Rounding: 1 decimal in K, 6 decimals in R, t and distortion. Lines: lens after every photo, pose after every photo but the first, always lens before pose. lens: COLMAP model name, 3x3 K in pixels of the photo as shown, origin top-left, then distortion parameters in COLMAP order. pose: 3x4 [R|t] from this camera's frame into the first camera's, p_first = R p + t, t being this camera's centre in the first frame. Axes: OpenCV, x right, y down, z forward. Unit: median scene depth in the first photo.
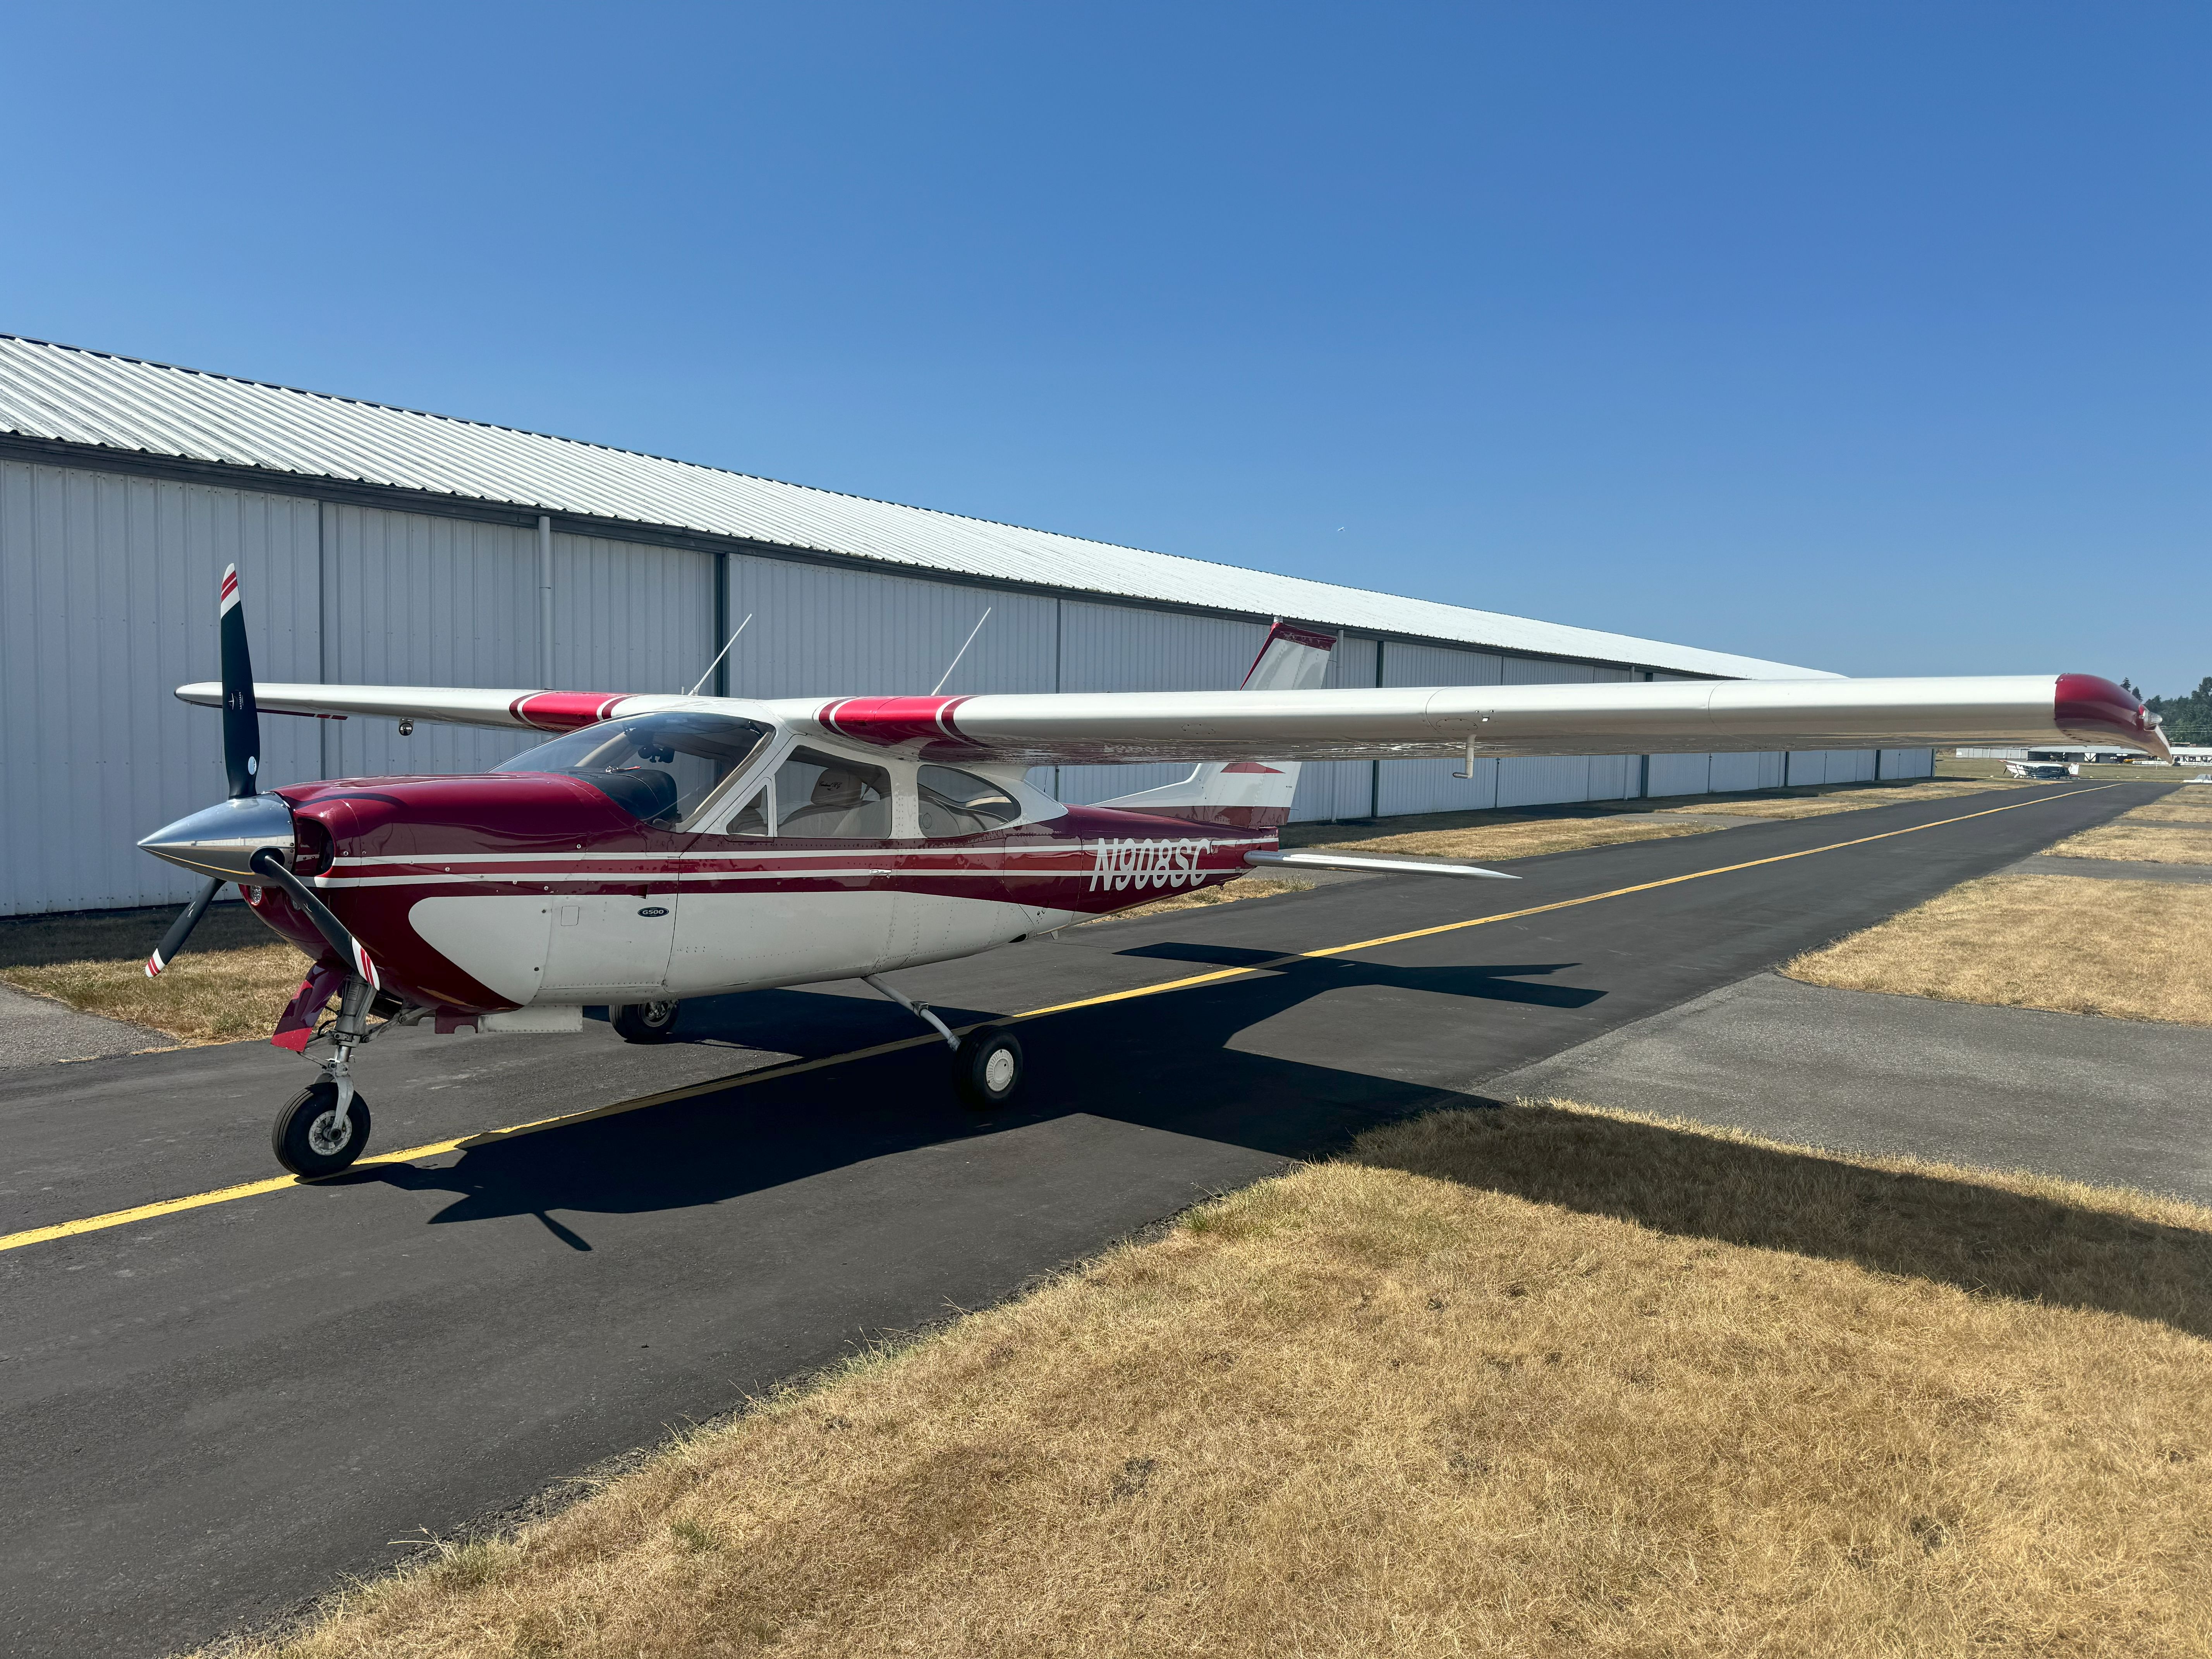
lens RADIAL K [[1502.6, 0, 1106.0], [0, 1502.6, 829.5], [0, 0, 1]] dist [0.094823, -0.157839]
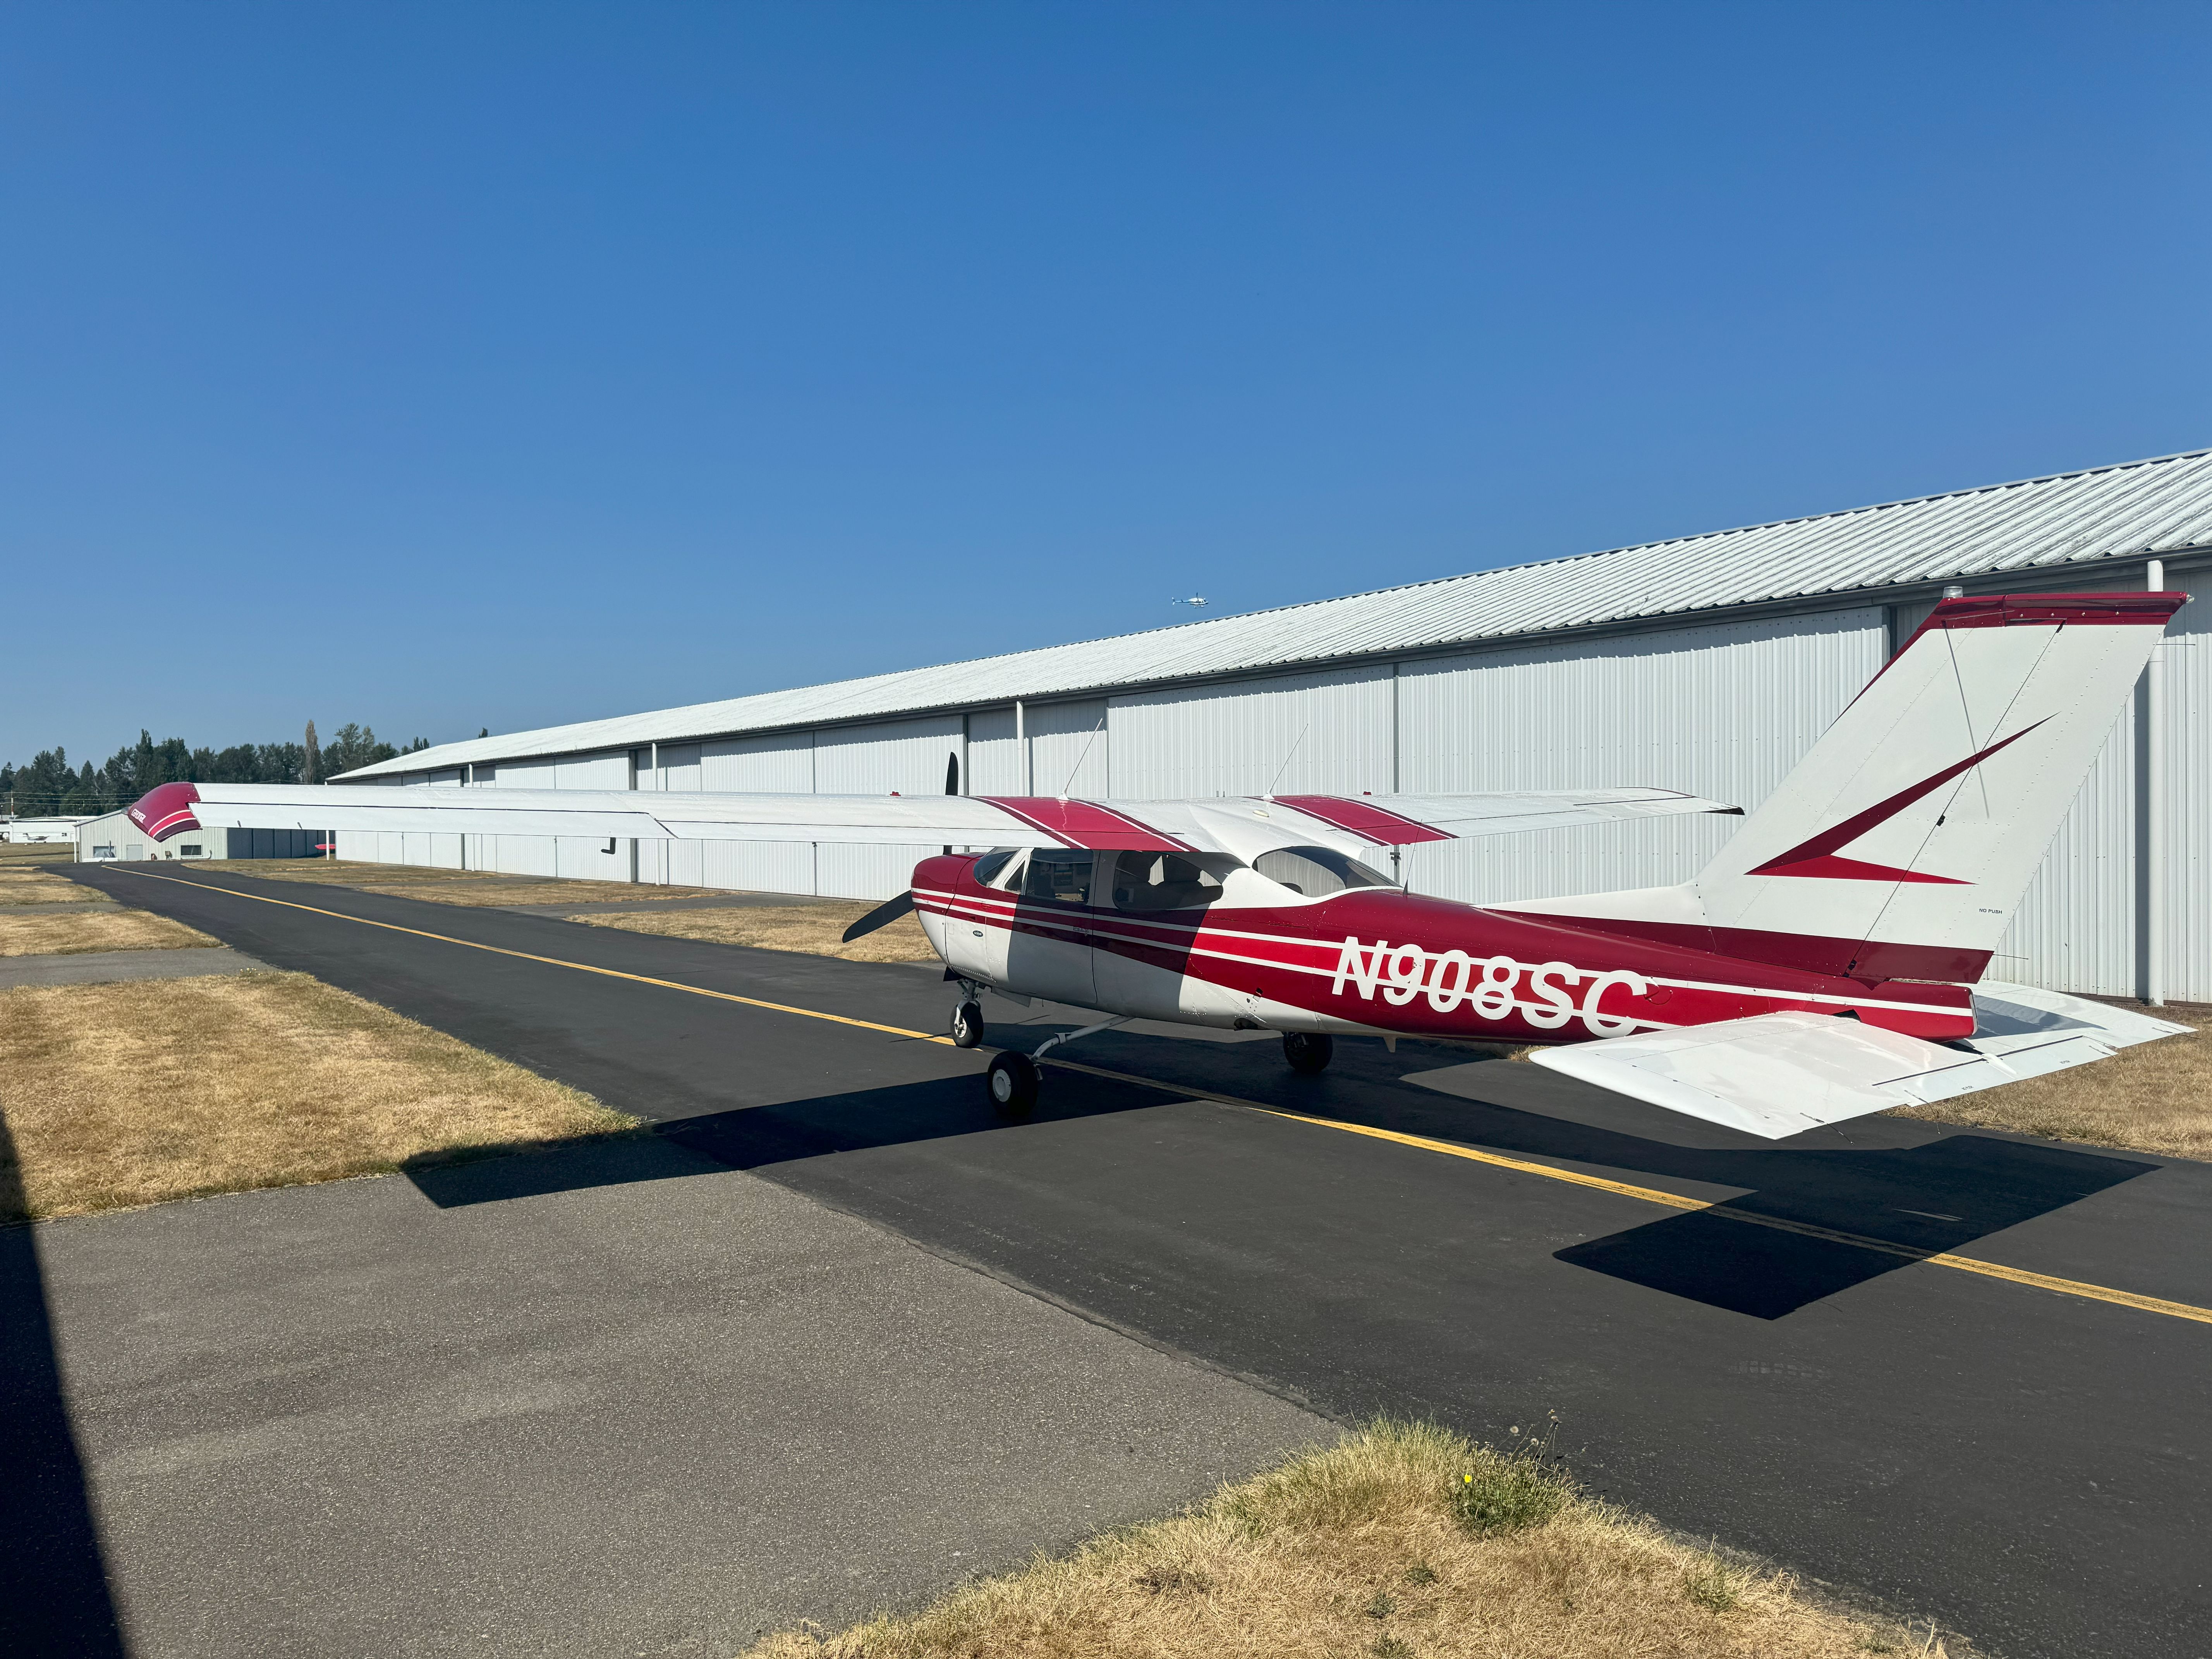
lens RADIAL K [[1502.6, 0, 1106.0], [0, 1502.6, 829.5], [0, 0, 1]] dist [0.094823, -0.157839]
pose [[-0.258892, -0.008951, -0.965865, 0.859963], [-0.054063, 0.998524, 0.005237, -0.051916], [0.964392, 0.053574, -0.258994, 1.069168]]
